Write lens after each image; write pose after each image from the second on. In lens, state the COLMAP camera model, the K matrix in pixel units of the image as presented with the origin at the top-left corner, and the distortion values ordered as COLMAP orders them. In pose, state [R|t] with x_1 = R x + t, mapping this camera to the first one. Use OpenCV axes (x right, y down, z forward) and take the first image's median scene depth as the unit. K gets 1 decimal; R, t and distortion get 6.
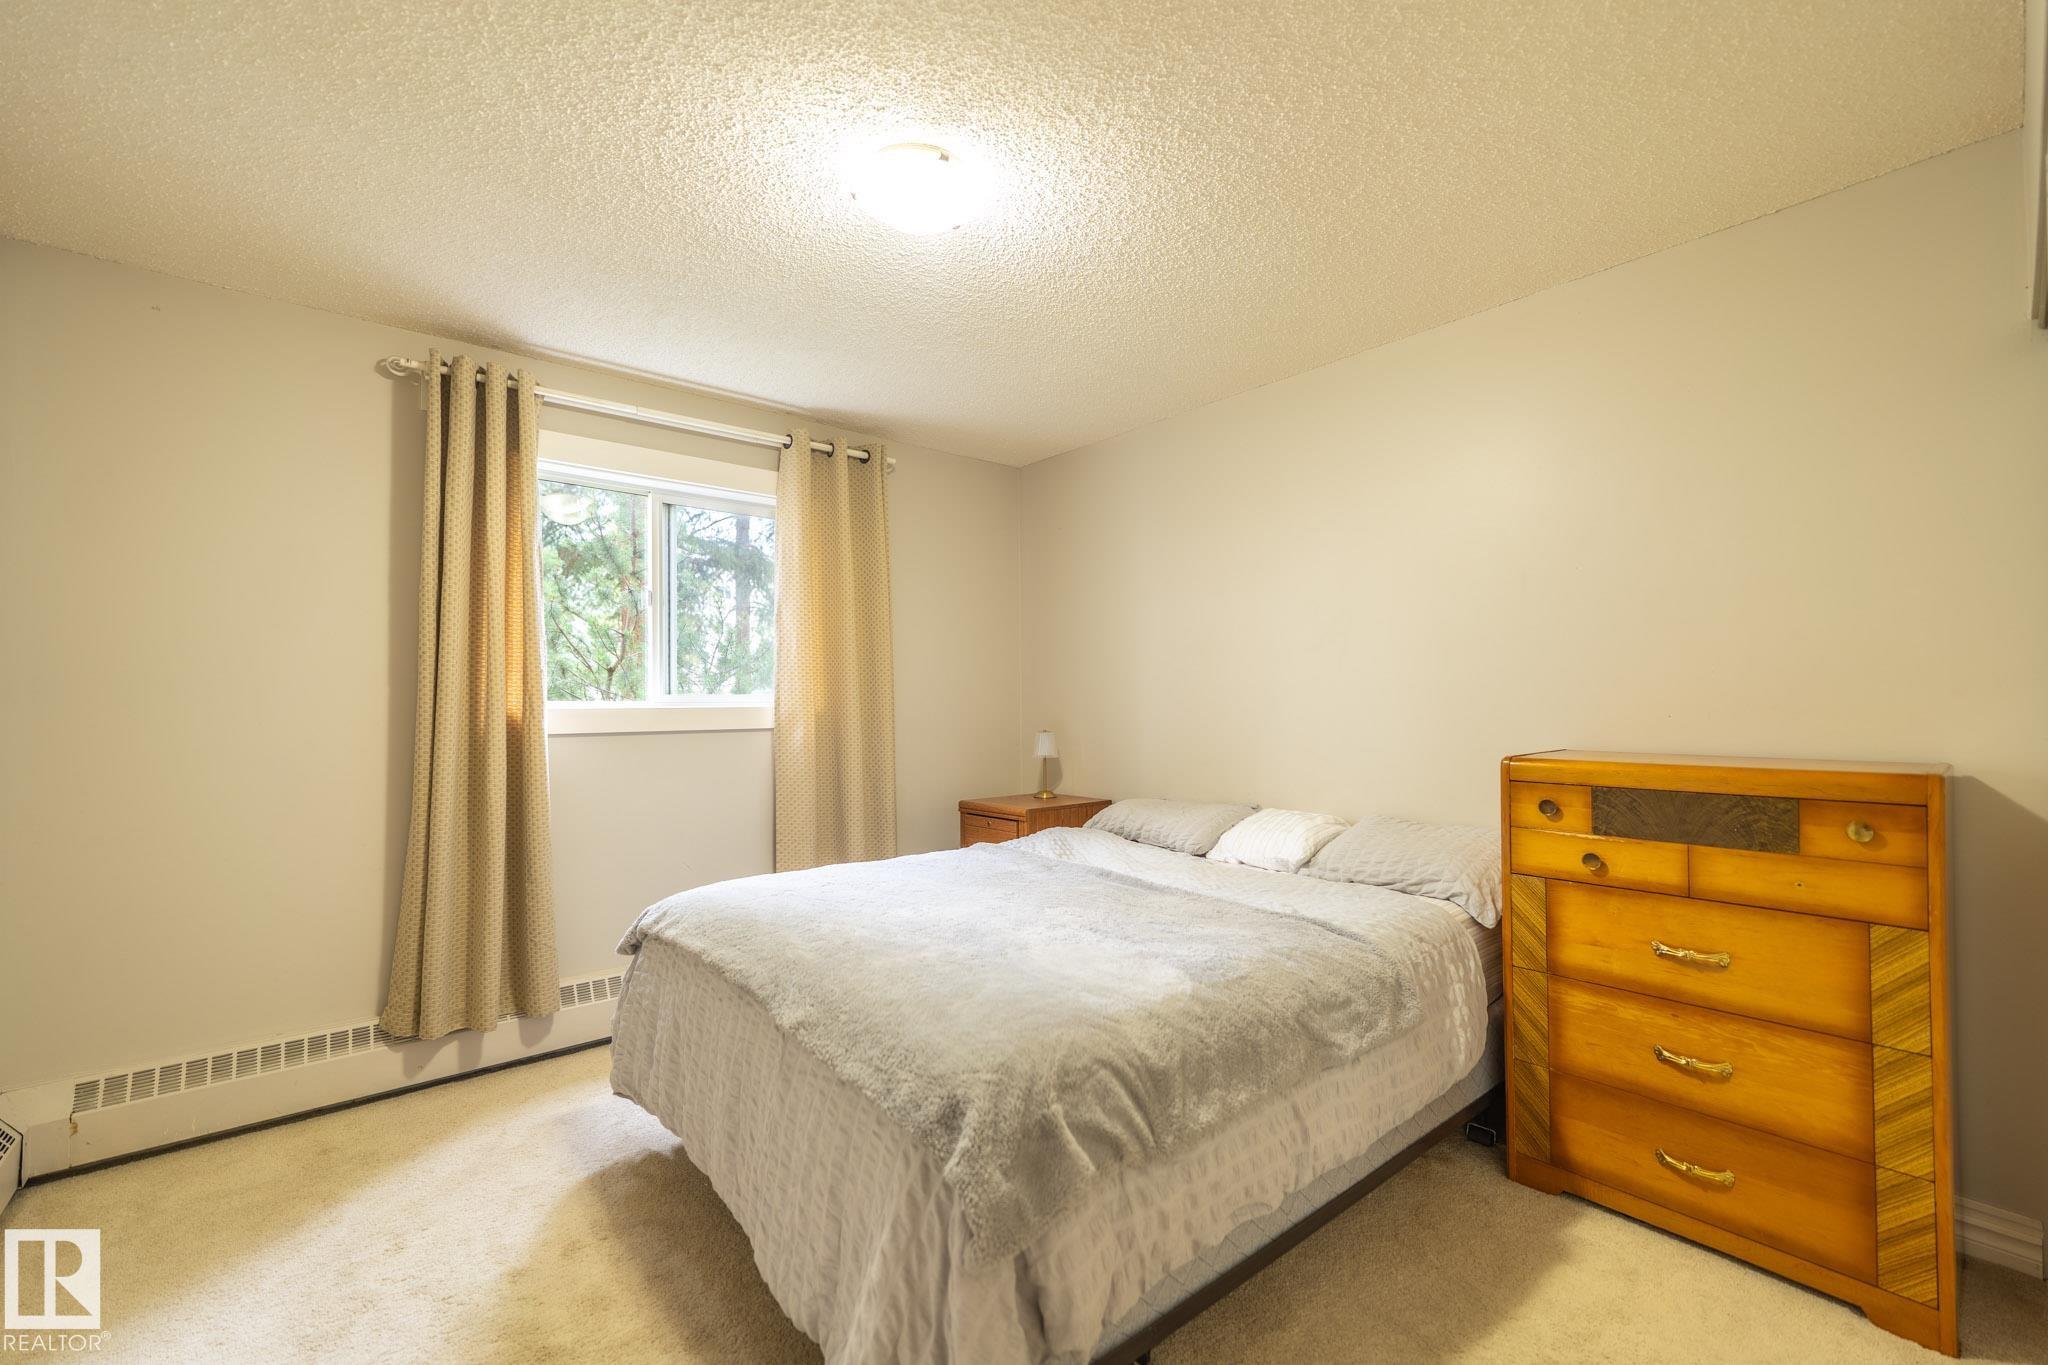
lens RADIAL K [[838.7, 0, 1015.9], [0, 838.7, 690.4], [0, 0, 1]] dist [-0.001607, -0.000455]
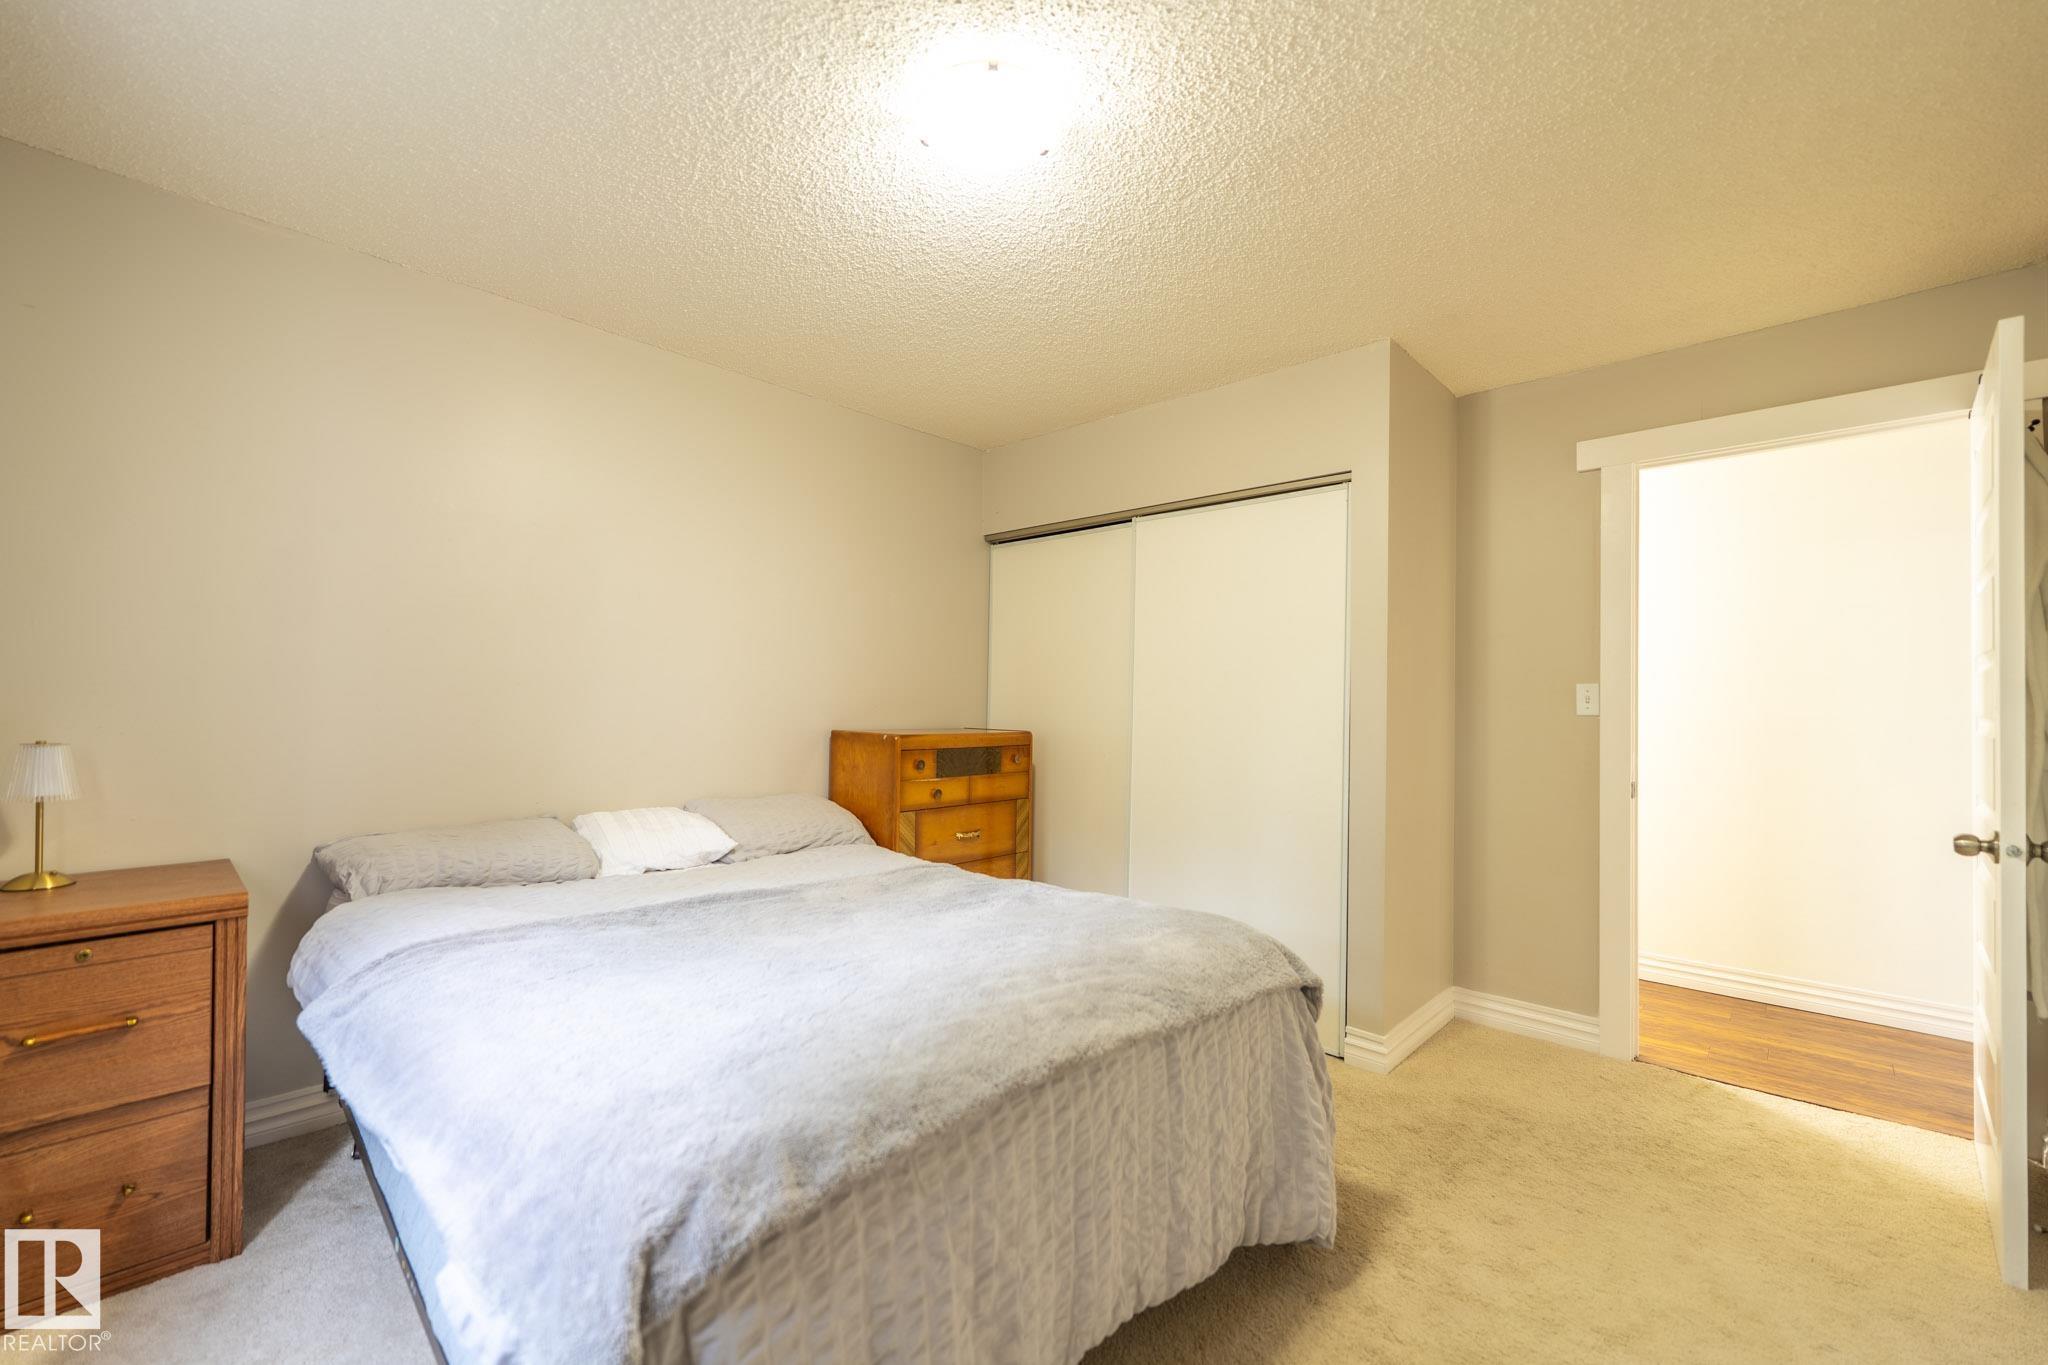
lens RADIAL K [[827.3, 0, 1014.8], [0, 827.3, 691.3], [0, 0, 1]] dist [-0.000904, -0.000426]
pose [[-0.114988, 0.011232, 0.993303, -1.013001], [-0.029415, 0.999459, -0.014707, 0.019137], [-0.992931, -0.030909, -0.114595, 1.086510]]
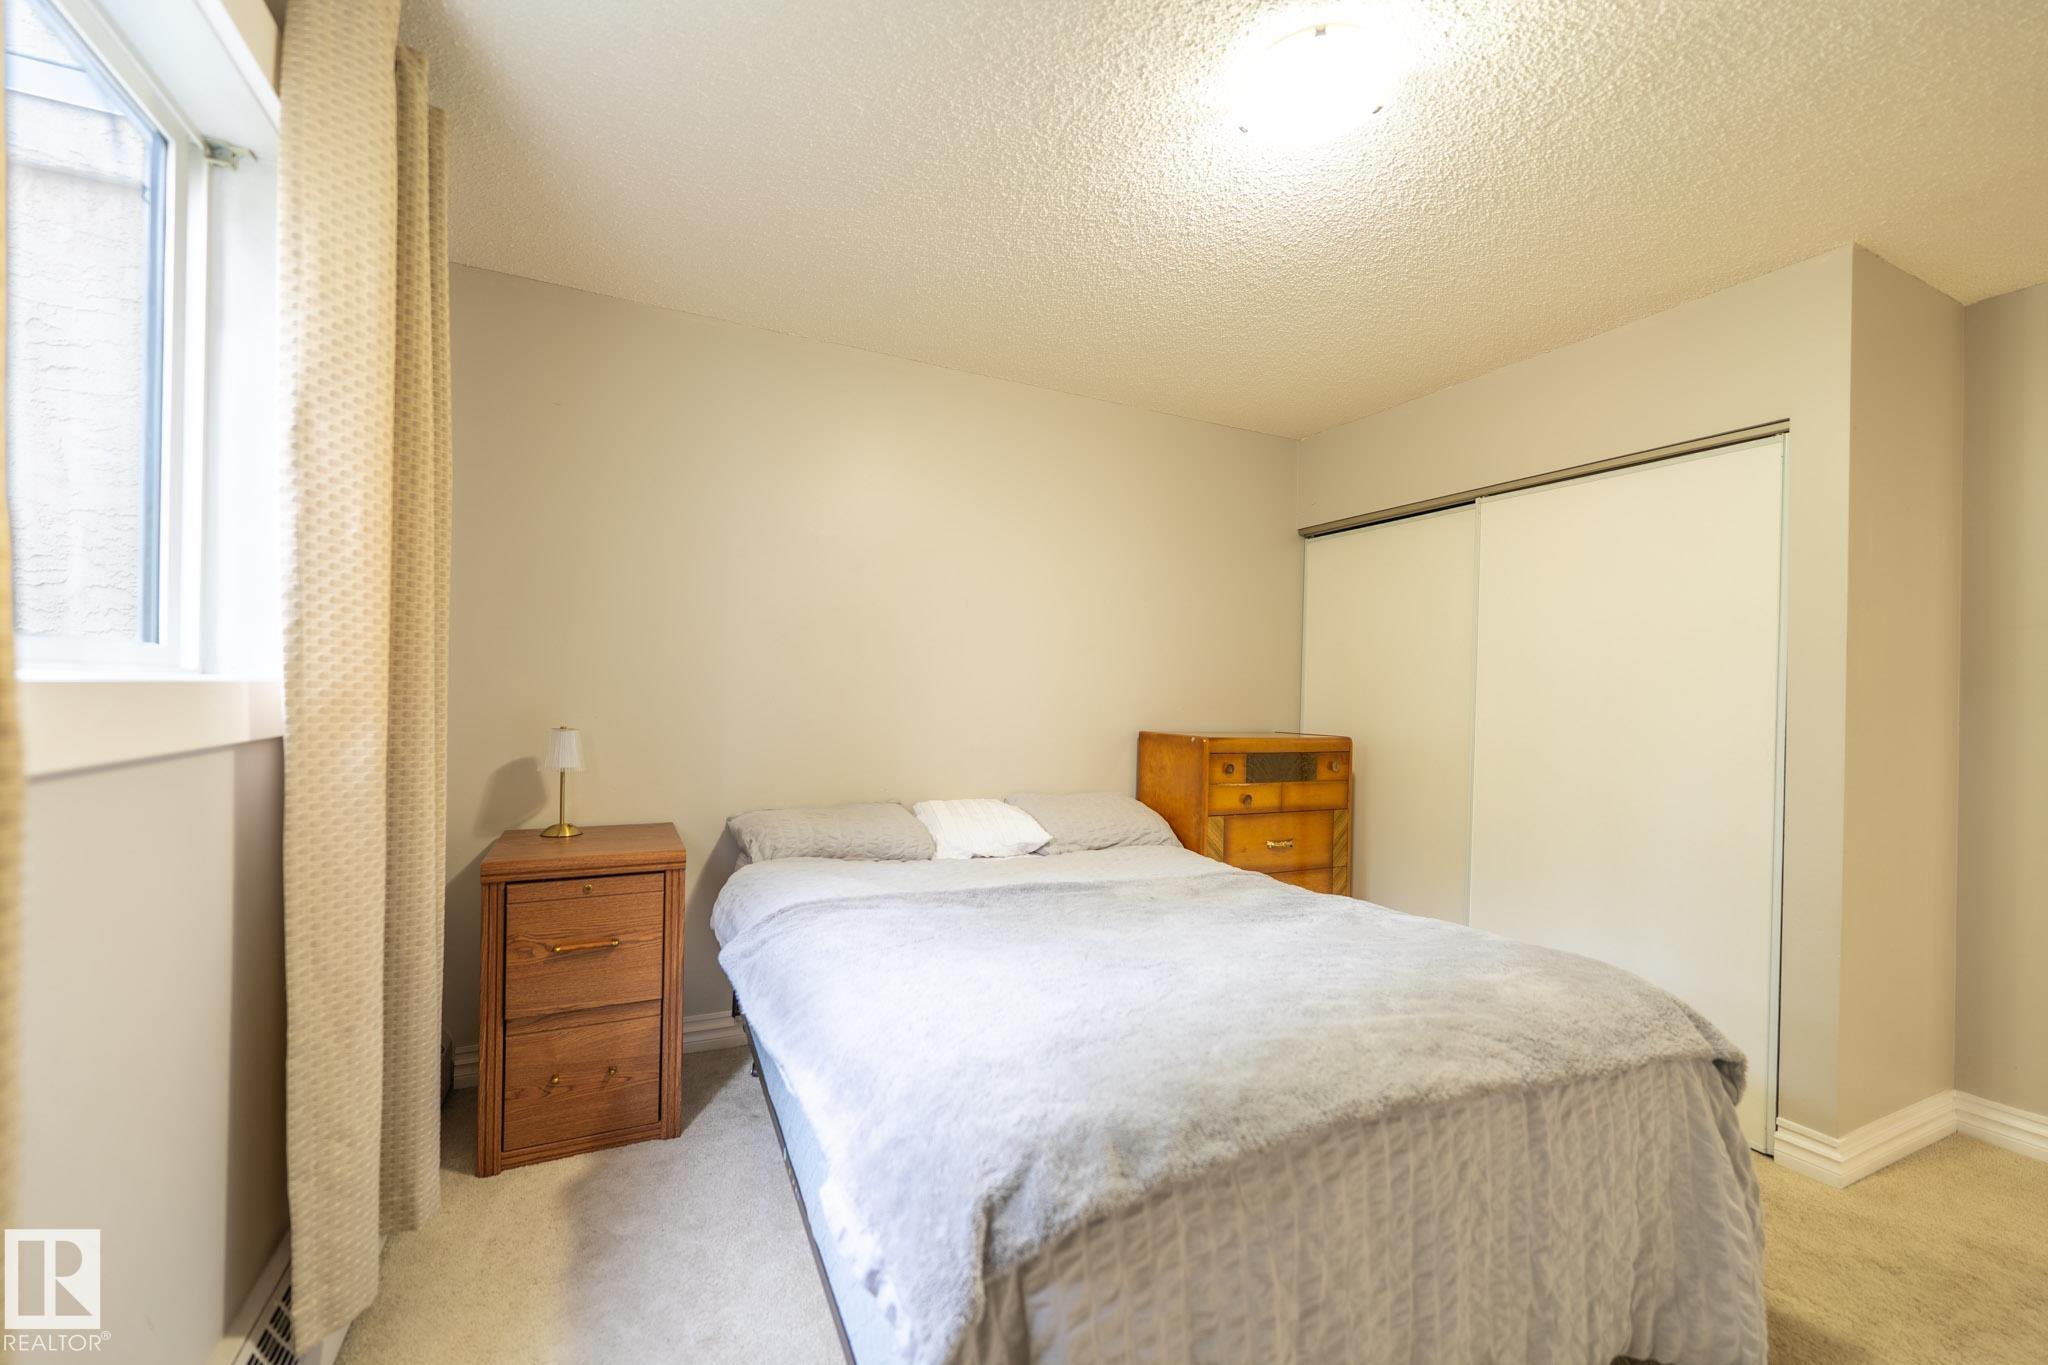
lens RADIAL K [[827.0, 0, 1018.2], [0, 827.0, 693.0], [0, 0, 1]] dist [-0.000875, -0.000221]
pose [[0.238688, 0.011629, 0.971027, -1.013600], [-0.038889, 0.999241, -0.002408, 0.019467], [-0.970317, -0.037188, 0.238959, 1.099825]]
